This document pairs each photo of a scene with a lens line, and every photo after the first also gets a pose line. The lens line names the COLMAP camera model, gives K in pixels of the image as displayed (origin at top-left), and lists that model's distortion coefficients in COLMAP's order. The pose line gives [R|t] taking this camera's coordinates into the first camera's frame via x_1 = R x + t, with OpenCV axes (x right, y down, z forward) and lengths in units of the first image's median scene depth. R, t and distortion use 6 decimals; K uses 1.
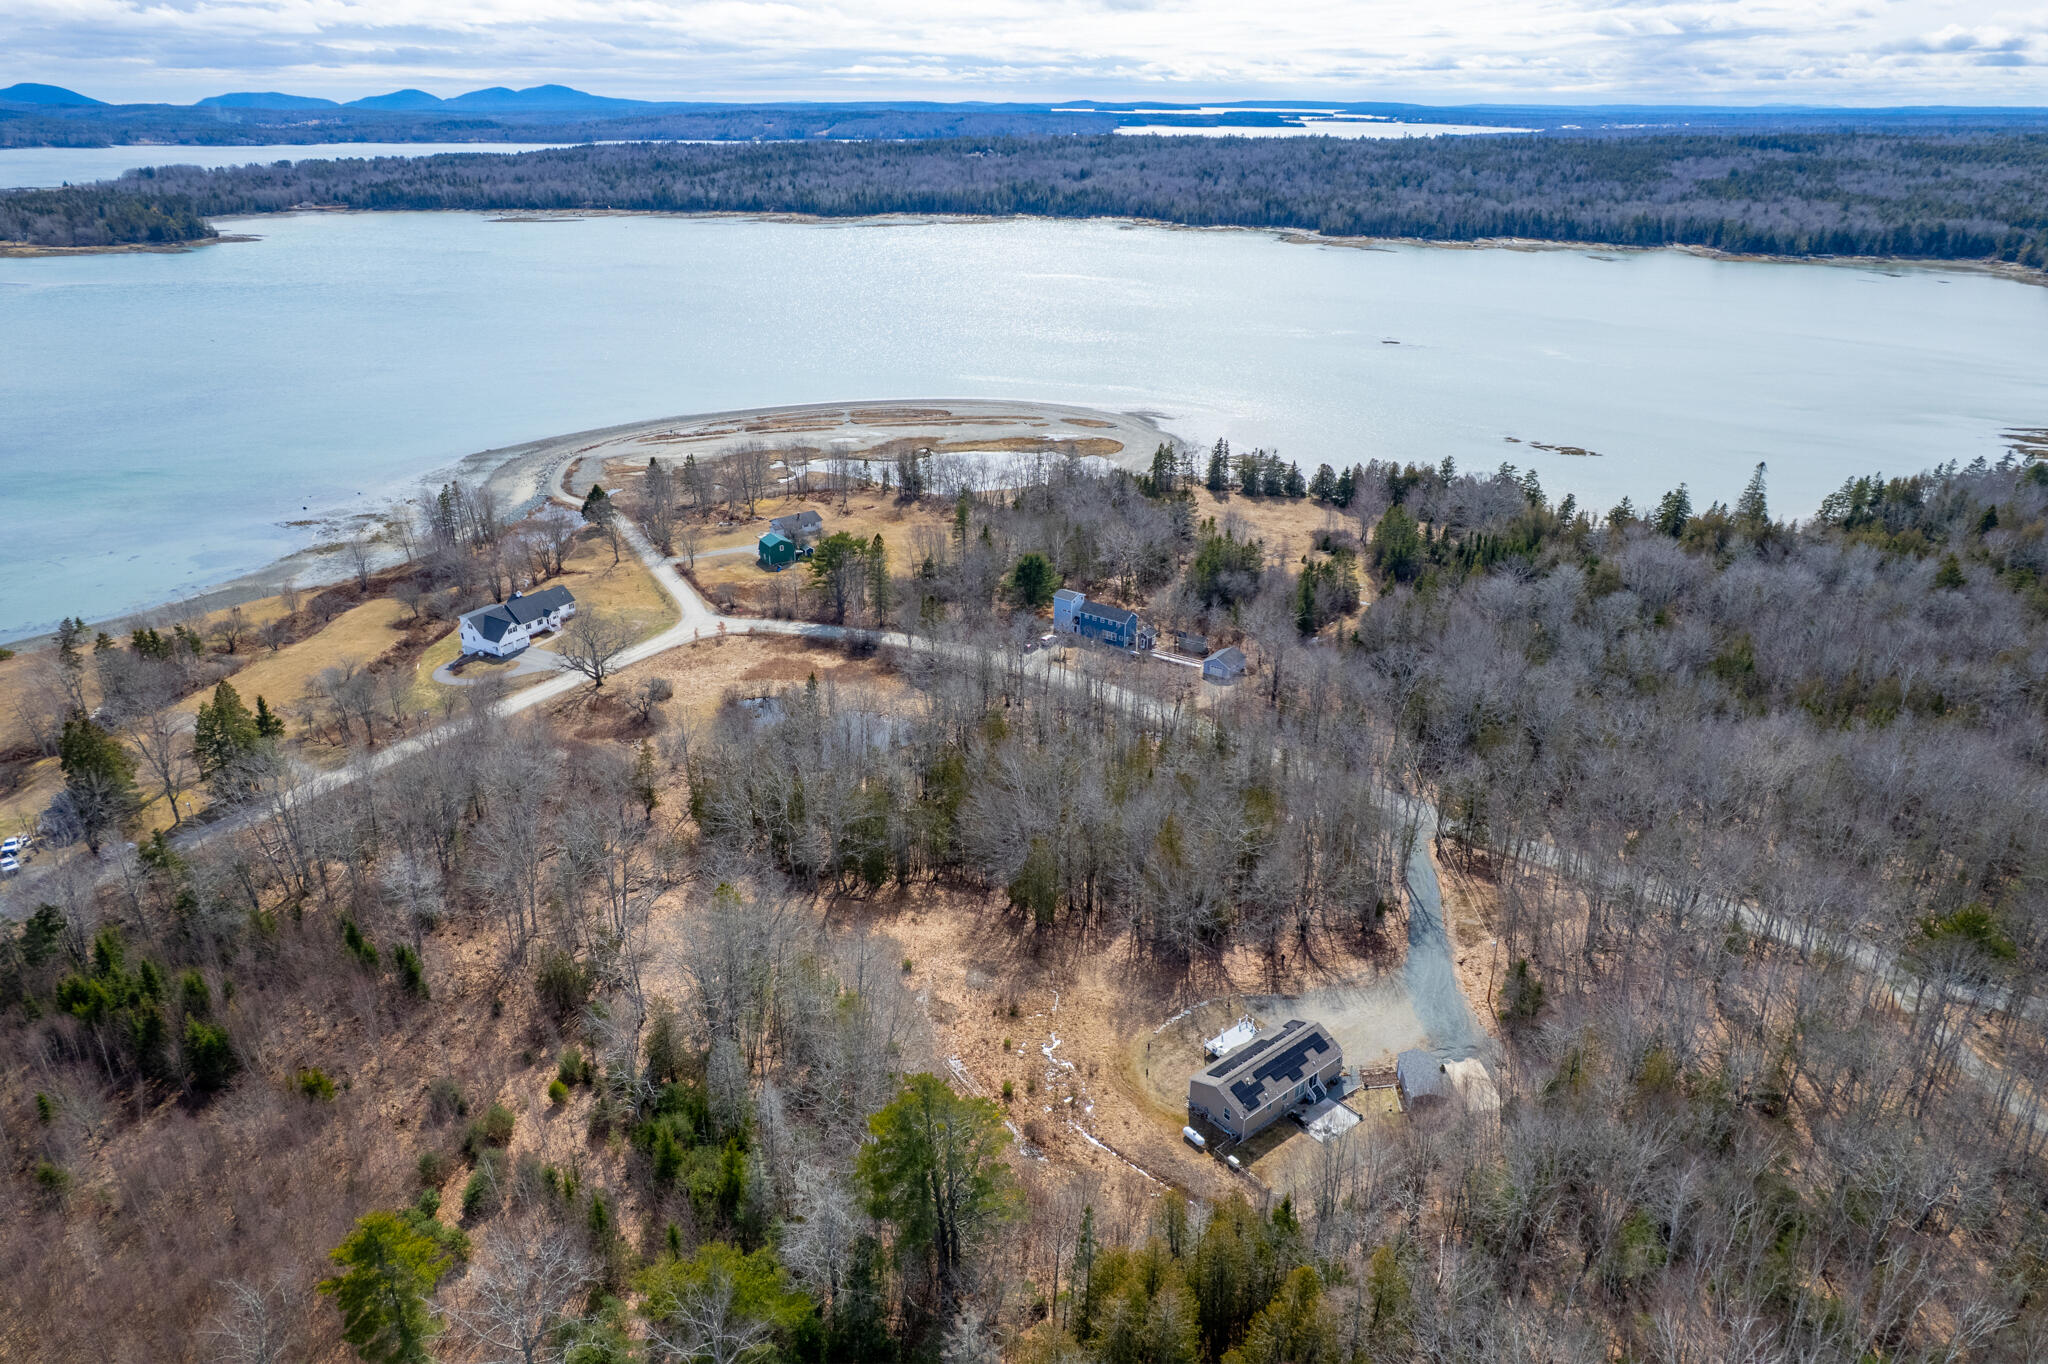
lens RADIAL K [[1312.1, 0, 1017.9], [0, 1312.1, 699.9], [0, 0, 1]] dist [-0.078915, 0.068457]
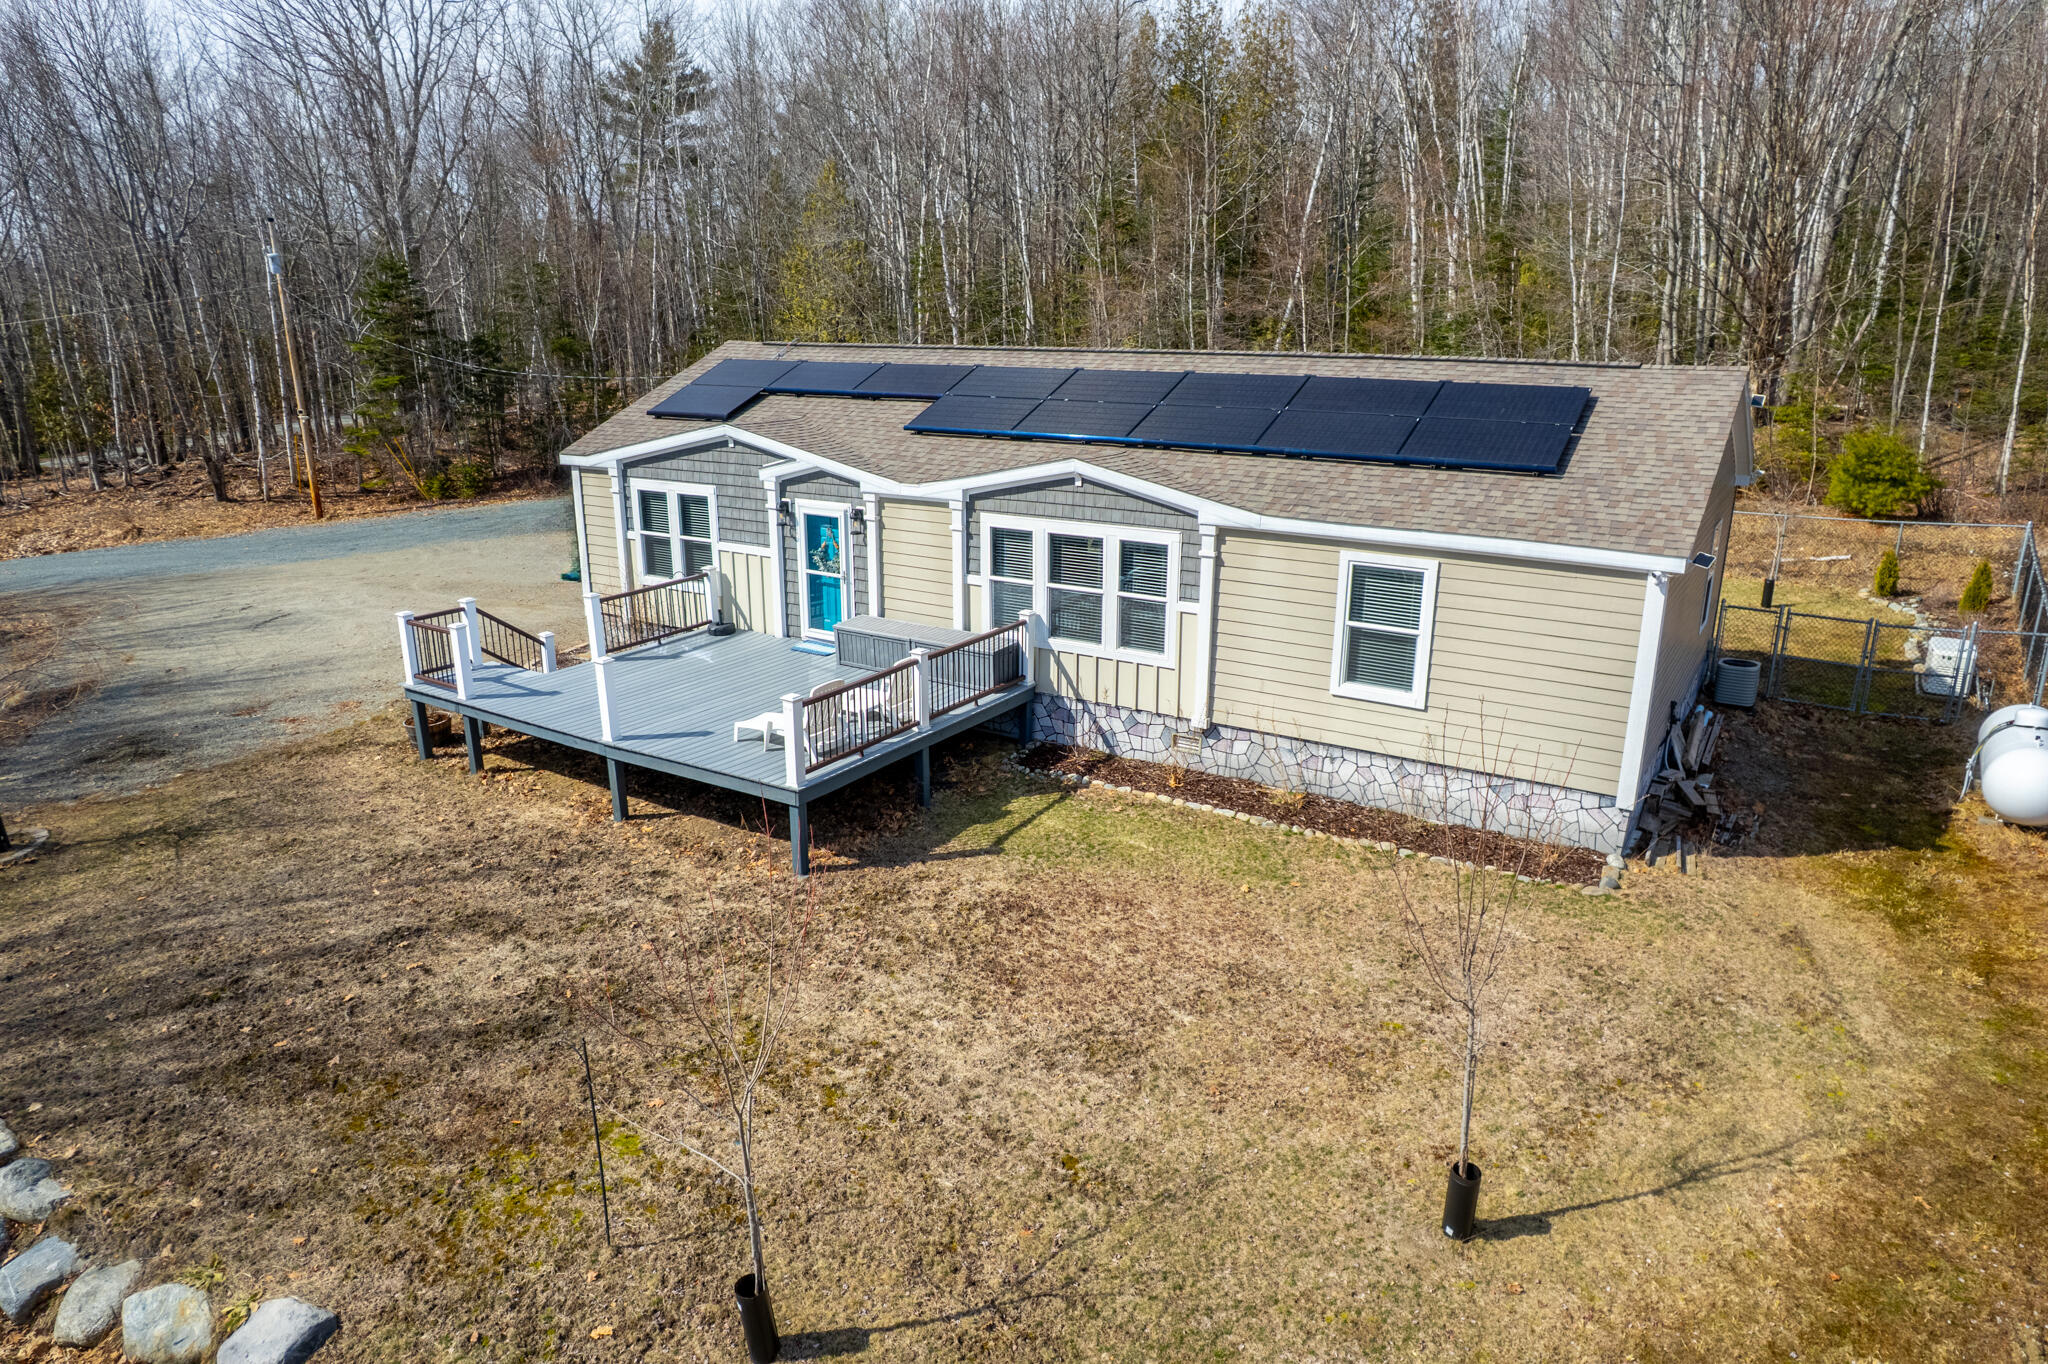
lens RADIAL K [[1312.1, 0, 1017.9], [0, 1312.1, 699.9], [0, 0, 1]] dist [-0.078915, 0.068457]
pose [[-0.312428, -0.285962, 0.905878, 0.060319], [0.397497, 0.826759, 0.398078, 0.240882], [-0.862778, 0.484454, -0.144634, 1.043747]]
